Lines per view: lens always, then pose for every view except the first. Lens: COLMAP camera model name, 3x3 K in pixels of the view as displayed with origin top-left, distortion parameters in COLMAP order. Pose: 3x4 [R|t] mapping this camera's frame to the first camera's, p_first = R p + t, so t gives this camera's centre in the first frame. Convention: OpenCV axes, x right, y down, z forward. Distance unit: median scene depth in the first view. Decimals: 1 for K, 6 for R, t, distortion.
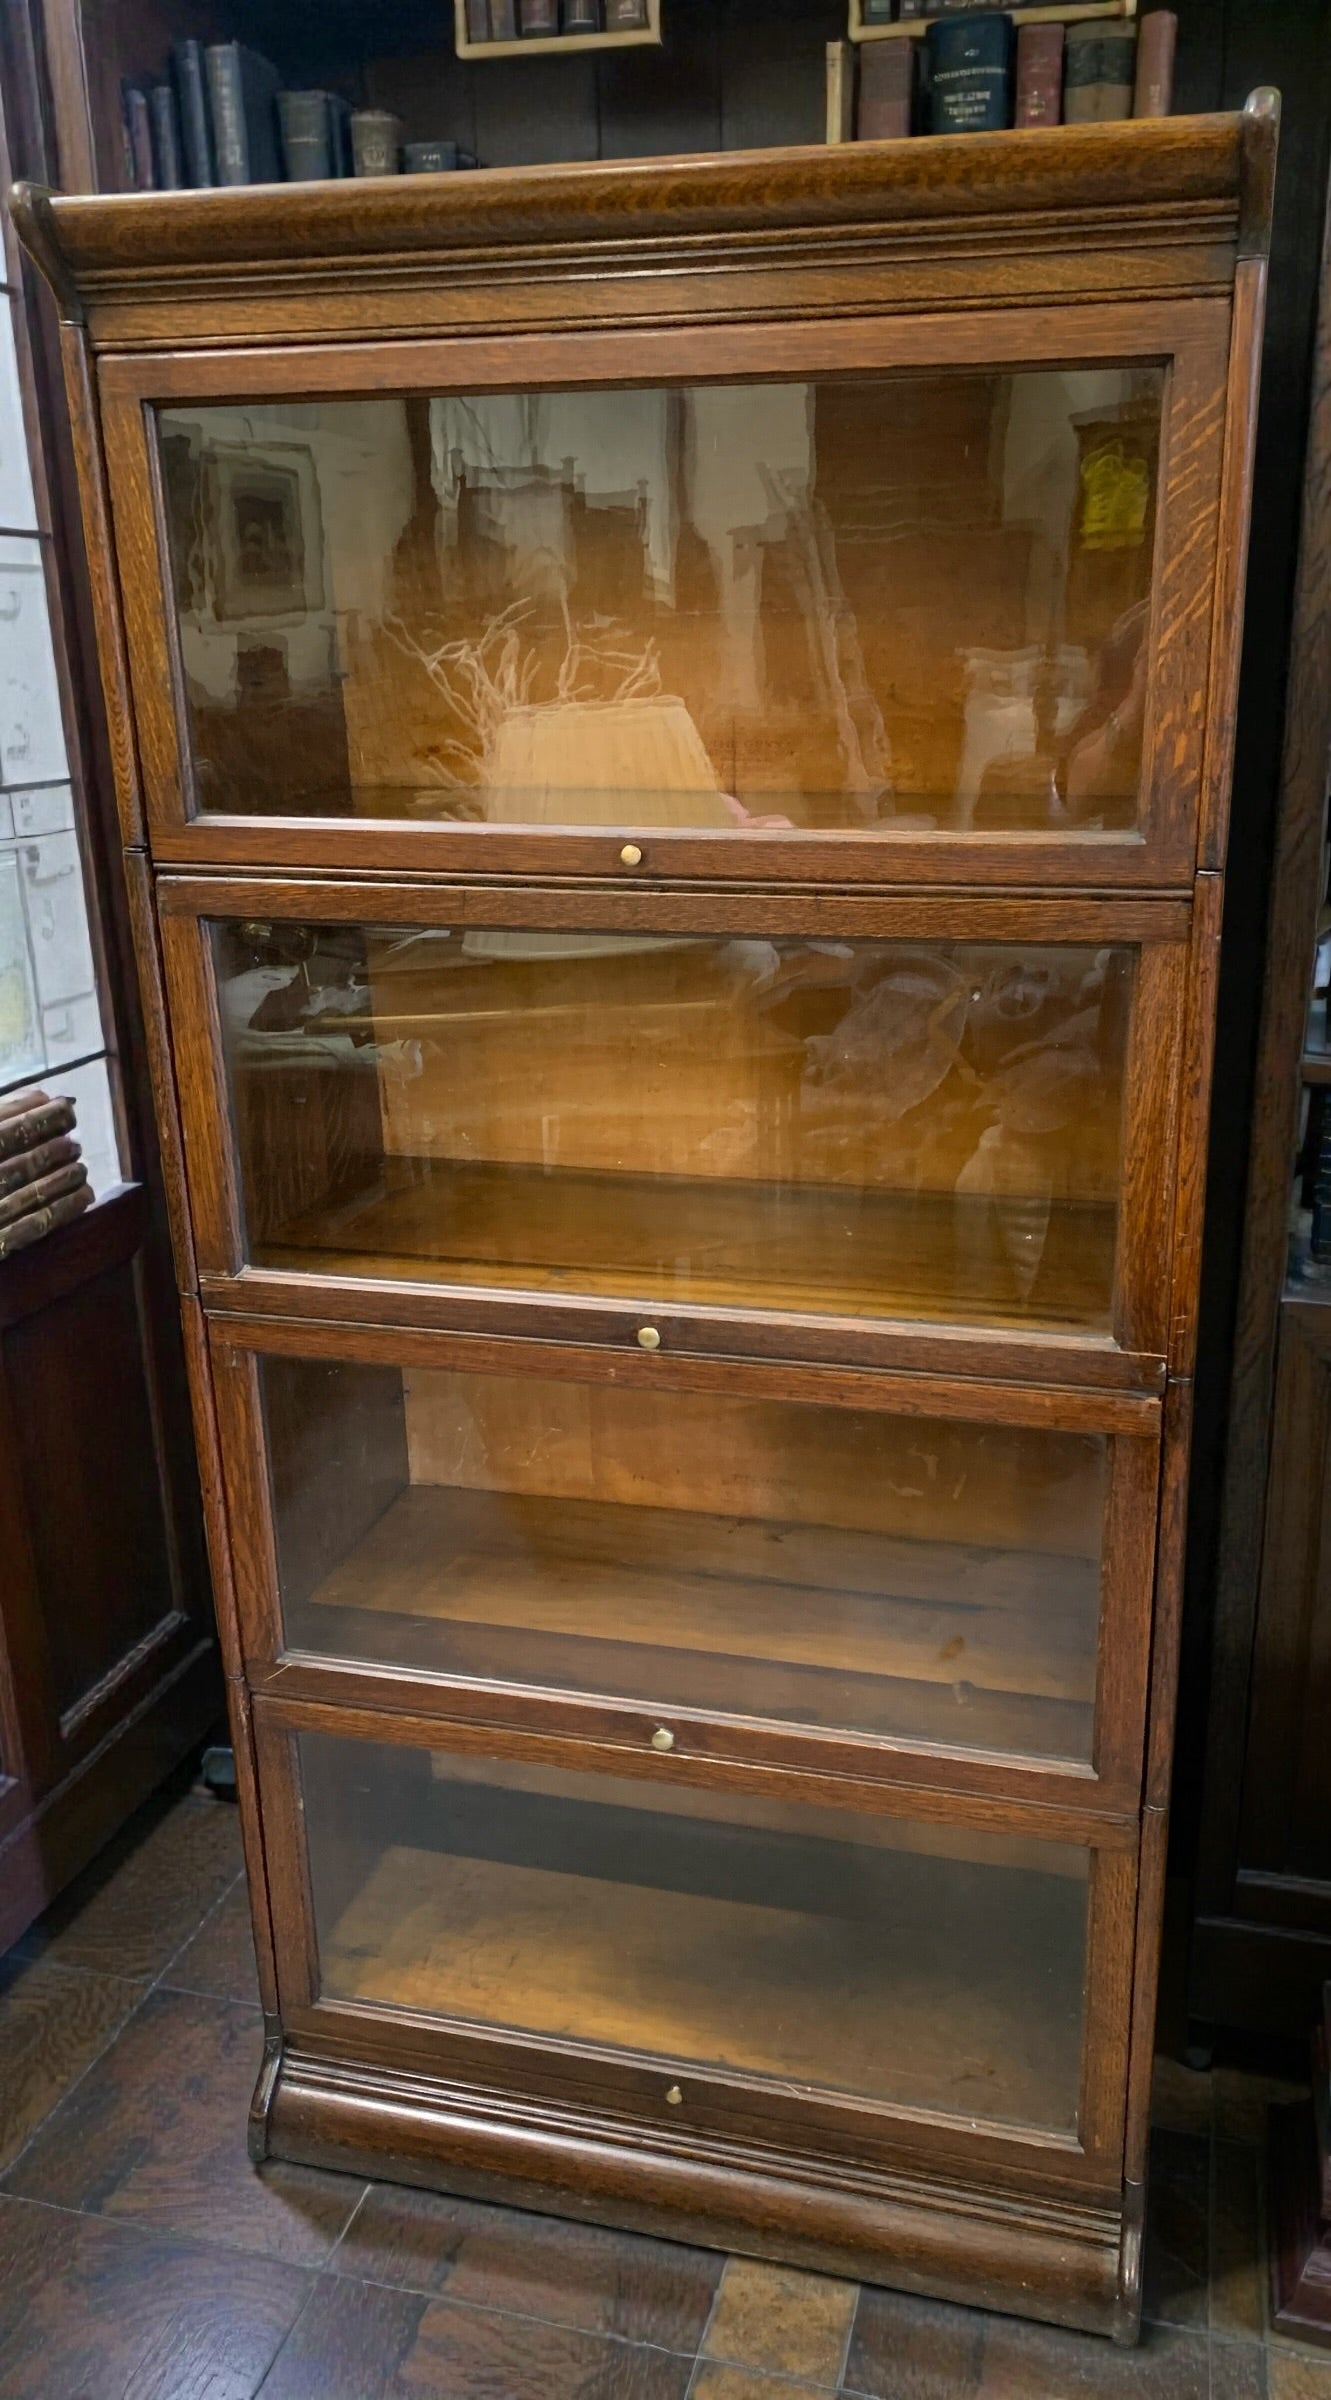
lens RADIAL K [[1800.9, 0, 745.4], [0, 1800.9, 1188.5], [0, 0, 1]] dist [0.013240, 0.001075]
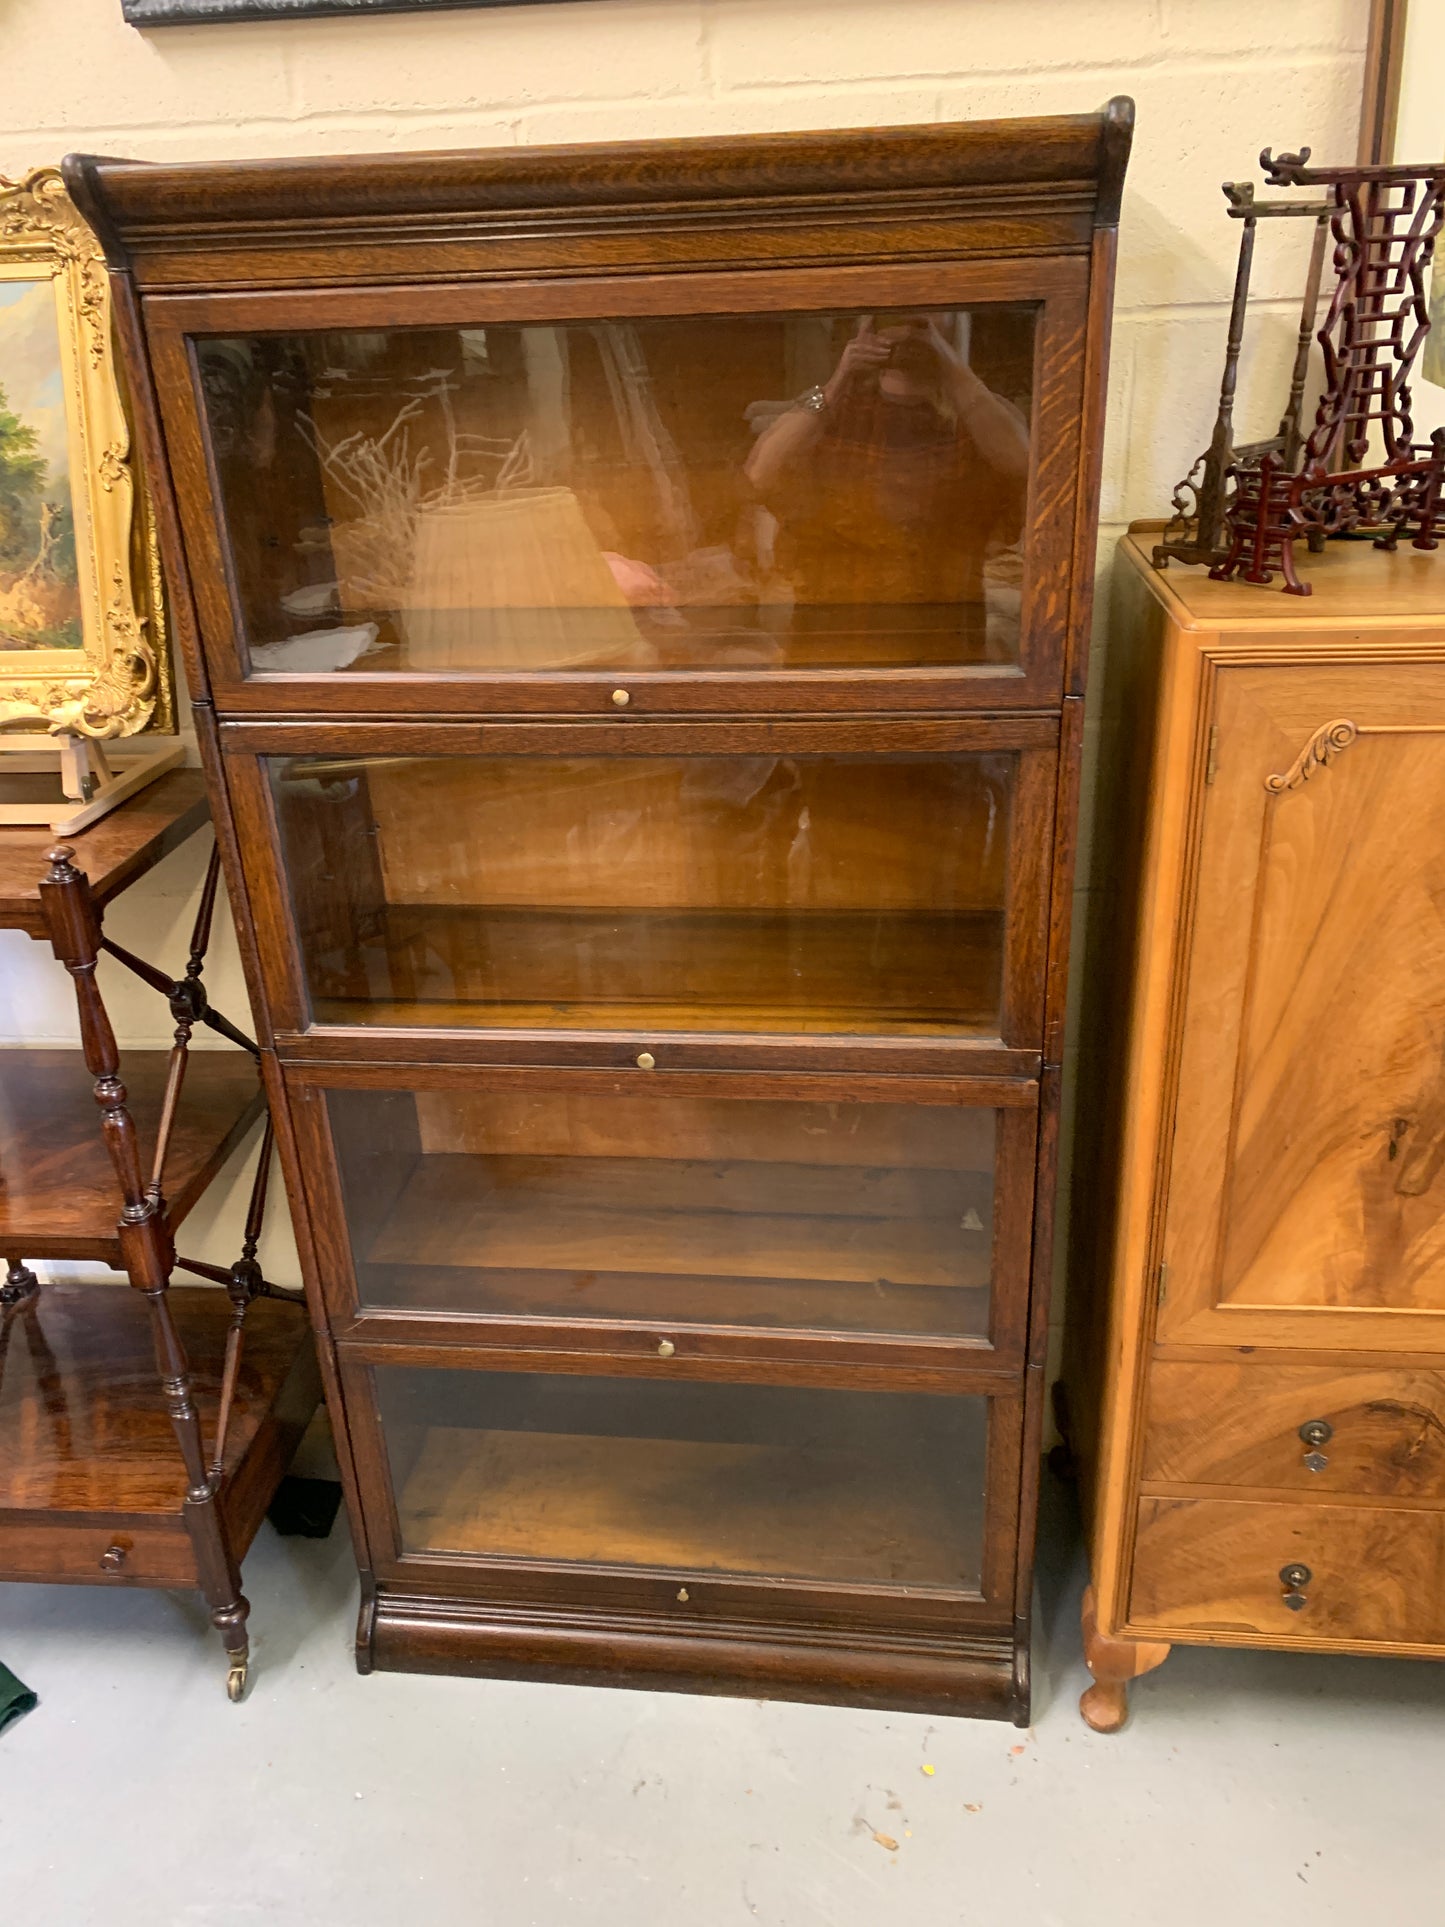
lens RADIAL K [[1451.6, 0, 722.5], [0, 1451.6, 963.5], [0, 0, 1]] dist [0.012127, 0.000538]
pose [[0.991315, -0.075328, 0.107800, -0.107216], [0.062851, 0.991399, 0.114792, -0.103520], [-0.115520, -0.107020, 0.987523, -0.030242]]
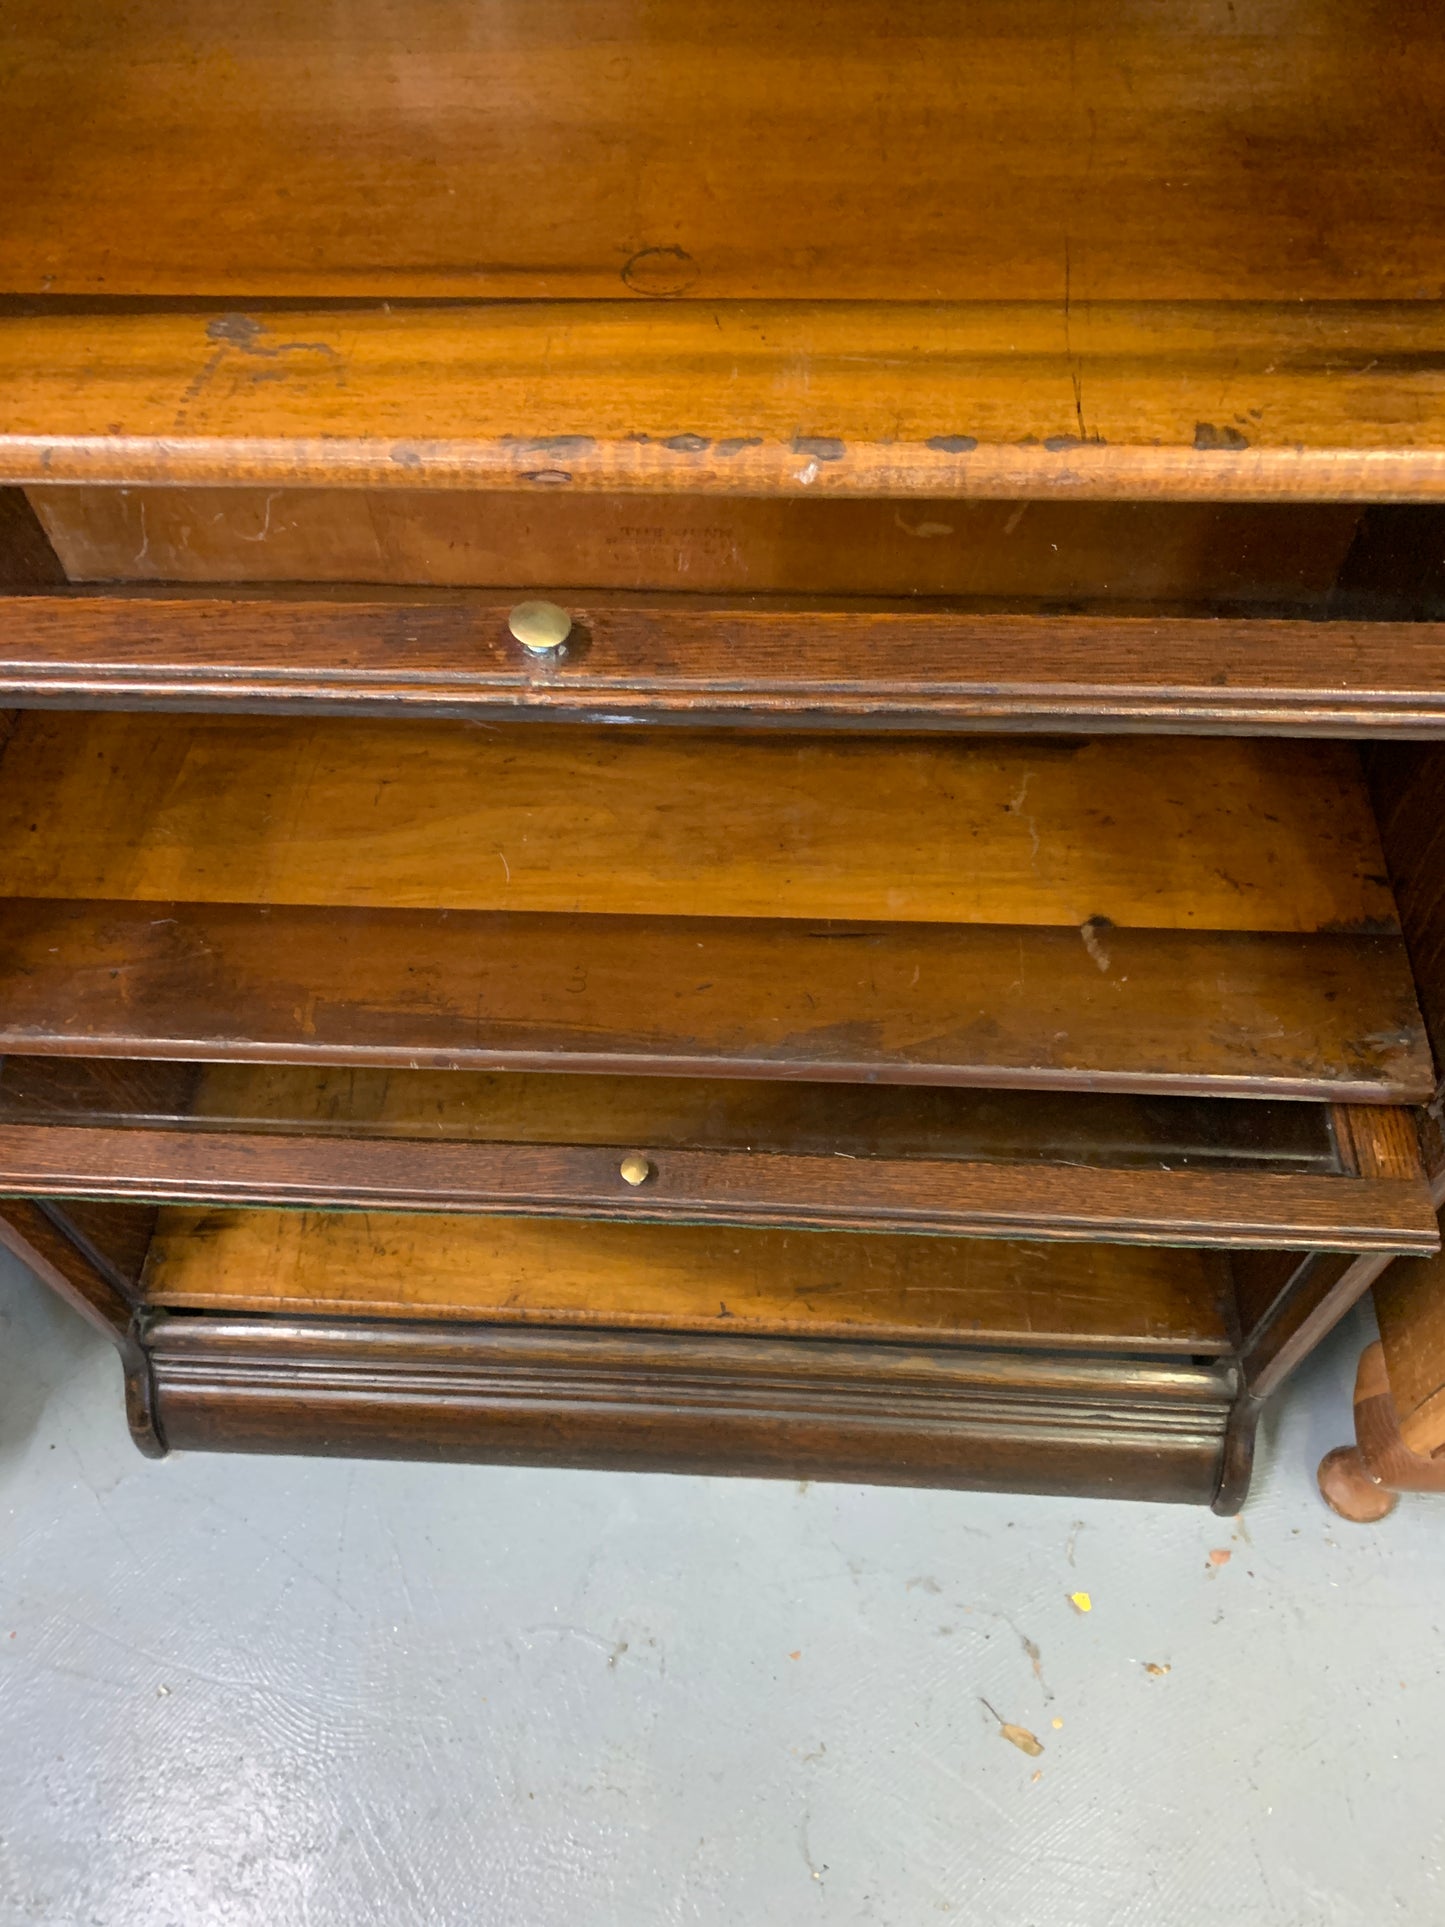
lens RADIAL K [[1468.7, 0, 709.8], [0, 1468.7, 954.7], [0, 0, 1]] dist [0.008470, -0.000190]
pose [[0.982514, -0.163623, 0.088845, -0.059377], [0.073774, 0.780244, 0.621109, -0.038473], [-0.170949, -0.603694, 0.778672, 0.716114]]
